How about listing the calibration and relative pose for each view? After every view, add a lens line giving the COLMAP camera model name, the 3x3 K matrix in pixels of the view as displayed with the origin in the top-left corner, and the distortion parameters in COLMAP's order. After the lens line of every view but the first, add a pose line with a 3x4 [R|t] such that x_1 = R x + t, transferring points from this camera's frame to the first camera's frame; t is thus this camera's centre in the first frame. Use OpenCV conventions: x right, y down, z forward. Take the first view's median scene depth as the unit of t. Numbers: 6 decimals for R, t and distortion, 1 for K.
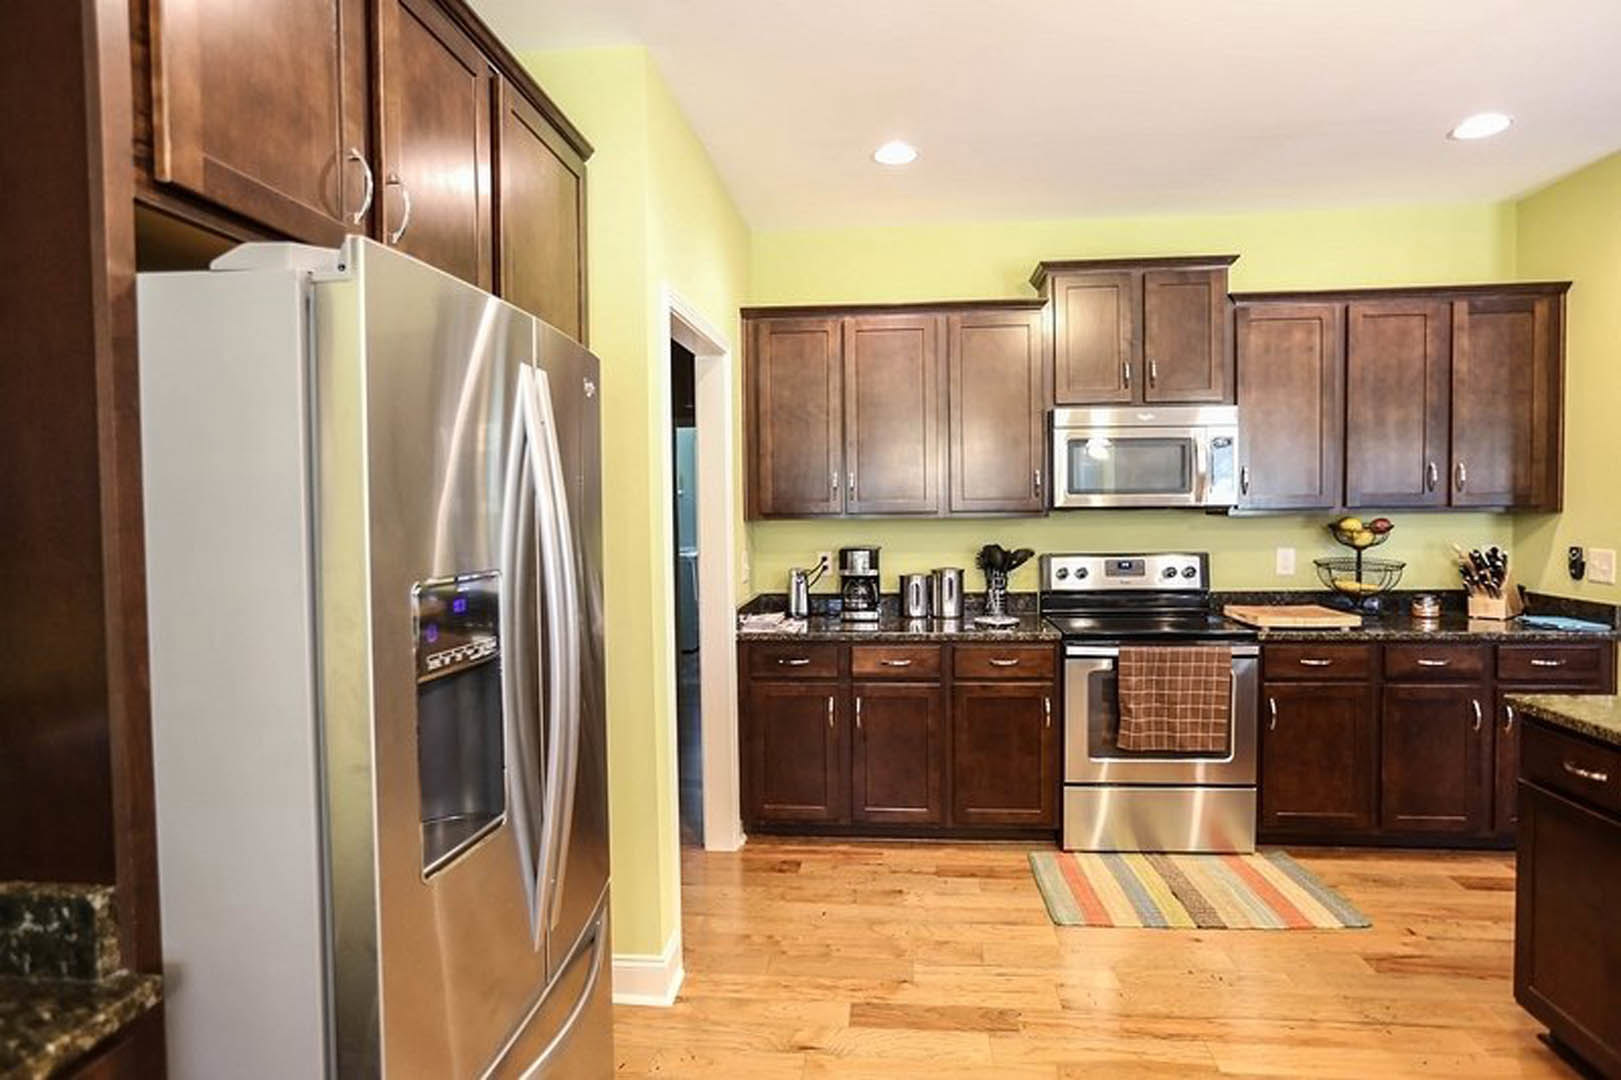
lens RADIAL K [[909.4, 0, 809.8], [0, 909.4, 530.7], [0, 0, 1]] dist [-0.001049, 0.000009]
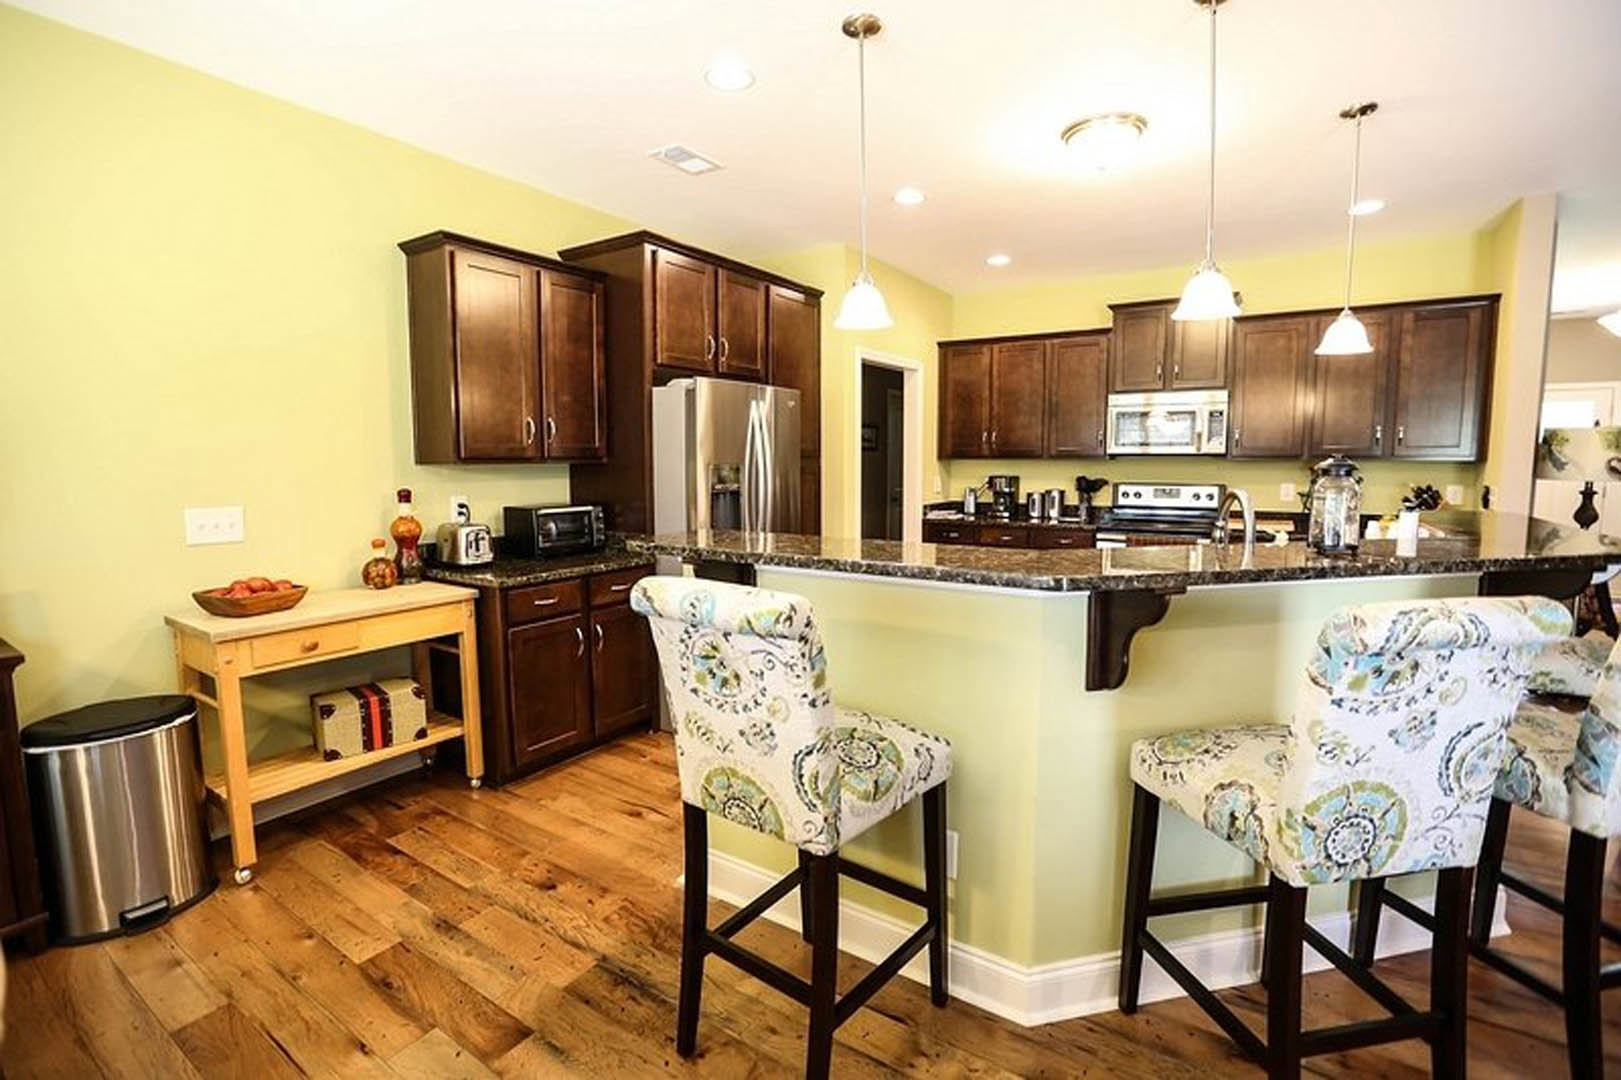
lens RADIAL K [[741.5, 0, 811.4], [0, 741.5, 540.7], [0, 0, 1]] dist [-0.005308, -0.000593]
pose [[0.887793, 0.063840, -0.455794, 0.393248], [-0.022677, 0.995198, 0.095219, 0.015355], [0.459684, -0.074199, 0.884978, -0.449544]]
